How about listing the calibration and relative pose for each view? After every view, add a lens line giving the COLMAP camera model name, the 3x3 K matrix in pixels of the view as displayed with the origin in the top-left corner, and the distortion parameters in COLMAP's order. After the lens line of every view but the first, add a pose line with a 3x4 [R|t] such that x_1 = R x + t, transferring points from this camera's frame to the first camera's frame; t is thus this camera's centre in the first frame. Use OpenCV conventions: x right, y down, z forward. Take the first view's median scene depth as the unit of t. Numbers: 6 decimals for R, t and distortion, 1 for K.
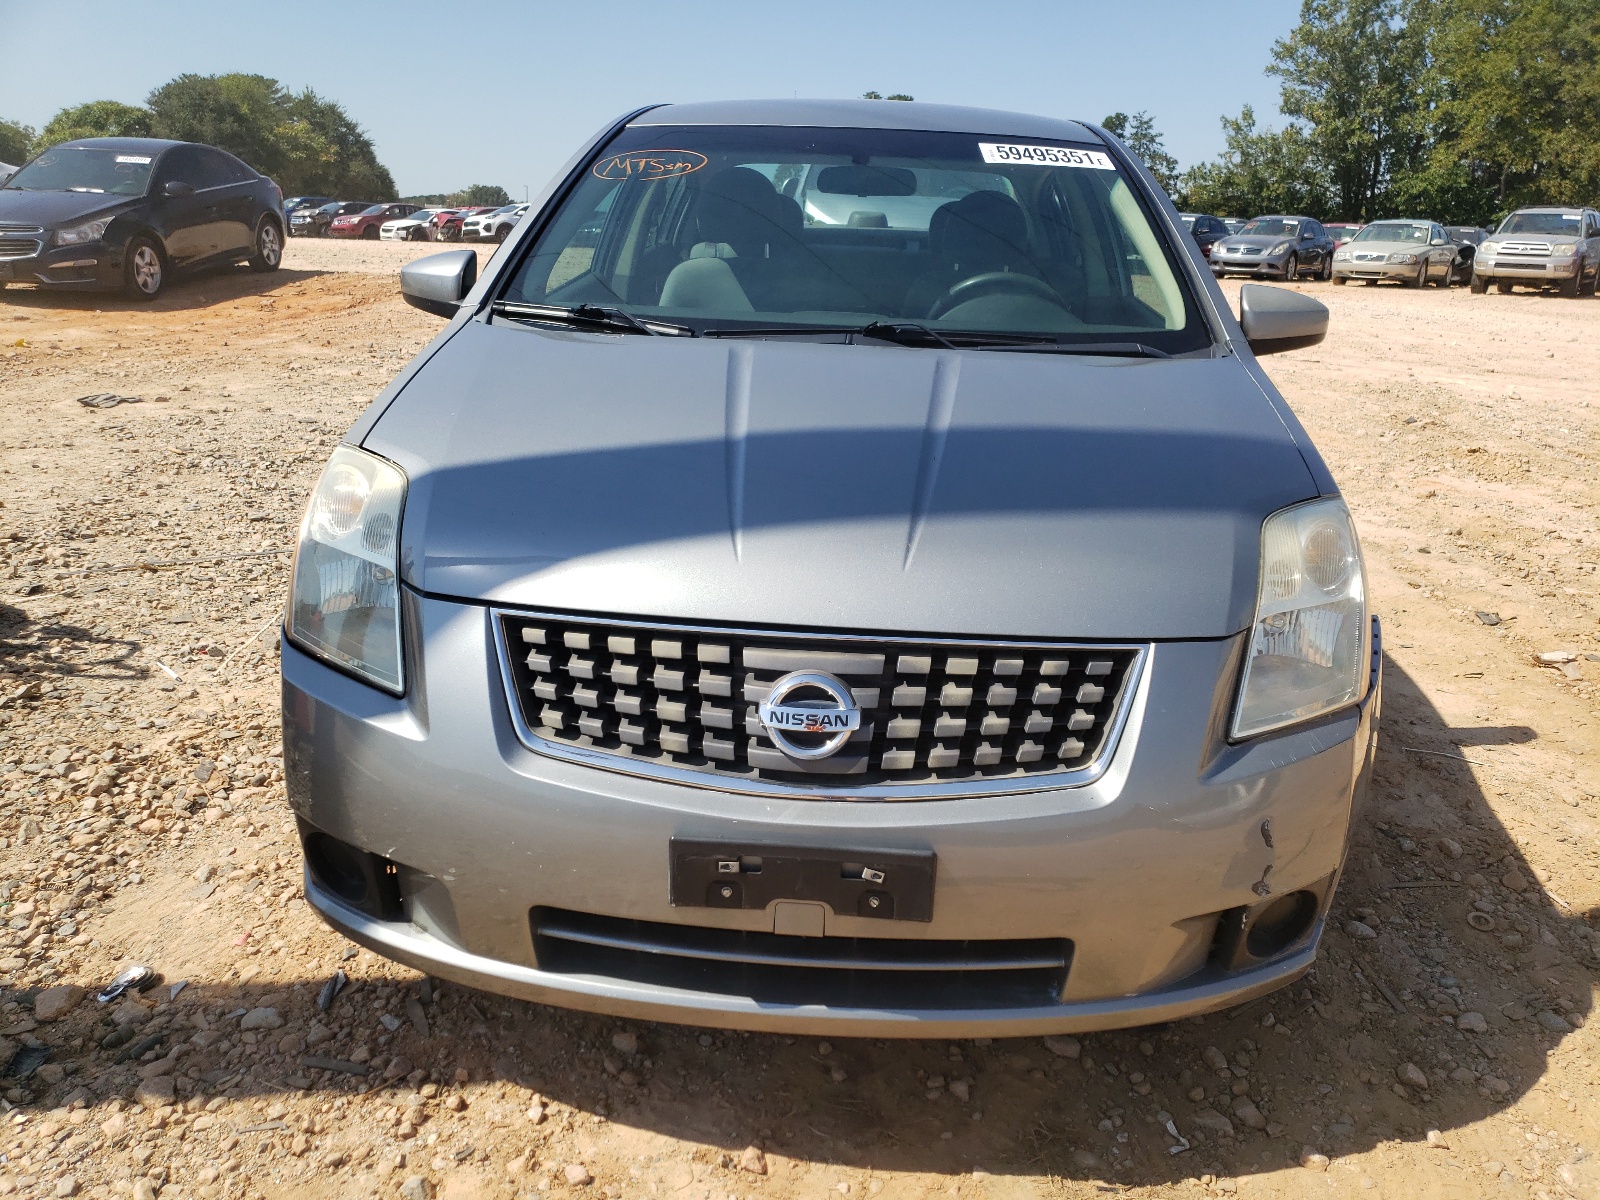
lens RADIAL K [[1229.0, 0, 785.1], [0, 1229.0, 612.8], [0, 0, 1]] dist [0.026739, -0.022548]
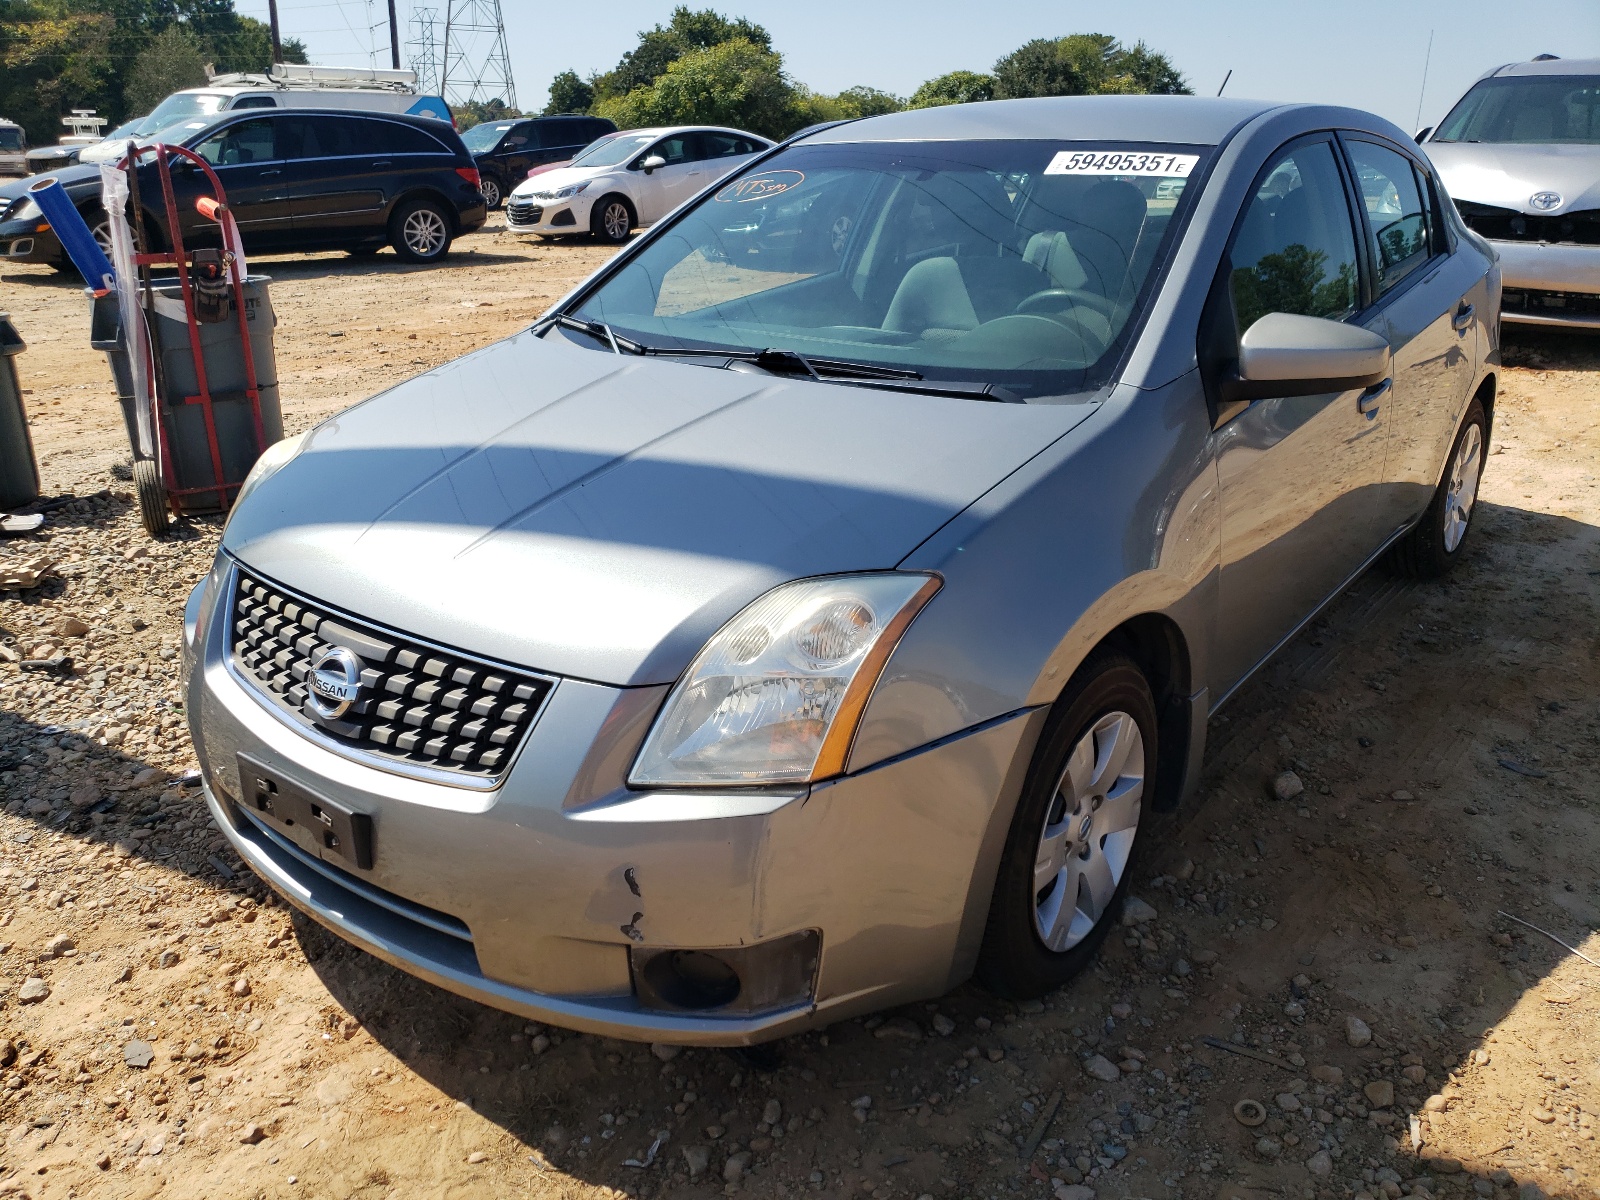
lens RADIAL K [[1229.0, 0, 790.4], [0, 1229.0, 586.8], [0, 0, 1]] dist [0.026739, -0.022548]
pose [[0.824919, 0.149099, -0.545232, 0.962994], [-0.139090, 0.988468, 0.059869, -0.136980], [0.547871, 0.026449, 0.836145, 0.187973]]
